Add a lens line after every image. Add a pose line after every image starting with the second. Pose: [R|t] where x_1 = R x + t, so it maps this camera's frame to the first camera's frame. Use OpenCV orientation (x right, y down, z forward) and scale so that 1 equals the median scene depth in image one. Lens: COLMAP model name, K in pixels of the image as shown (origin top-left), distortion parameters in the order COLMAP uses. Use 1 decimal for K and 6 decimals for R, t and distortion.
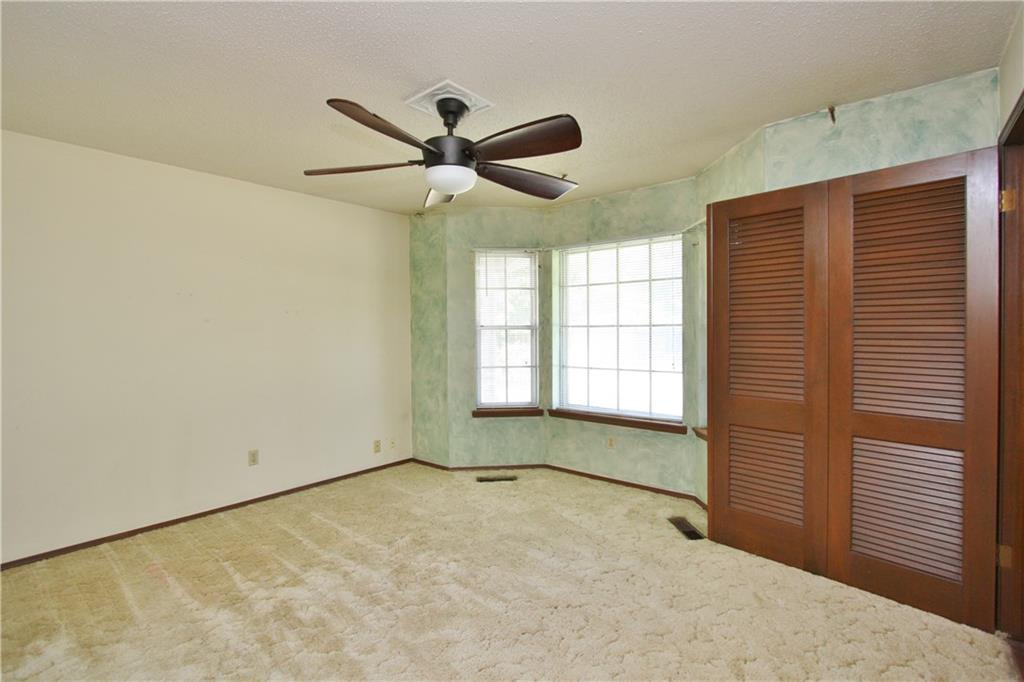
lens RADIAL K [[475.5, 0, 512.1], [0, 475.5, 338.3], [0, 0, 1]] dist [-0.027093, 0.008290]
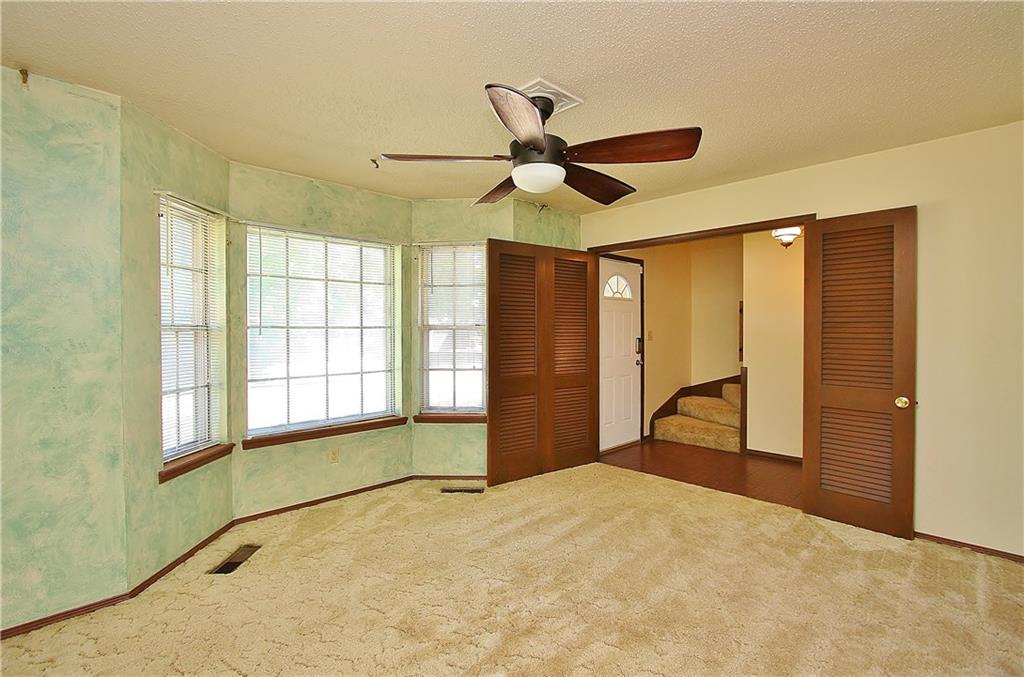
lens RADIAL K [[478.0, 0, 512.3], [0, 478.0, 335.7], [0, 0, 1]] dist [-0.014205, 0.001031]
pose [[0.100280, -0.007005, 0.994935, -0.669359], [0.022175, 0.999743, 0.004804, -0.006764], [-0.994712, 0.021581, 0.100410, 0.565883]]
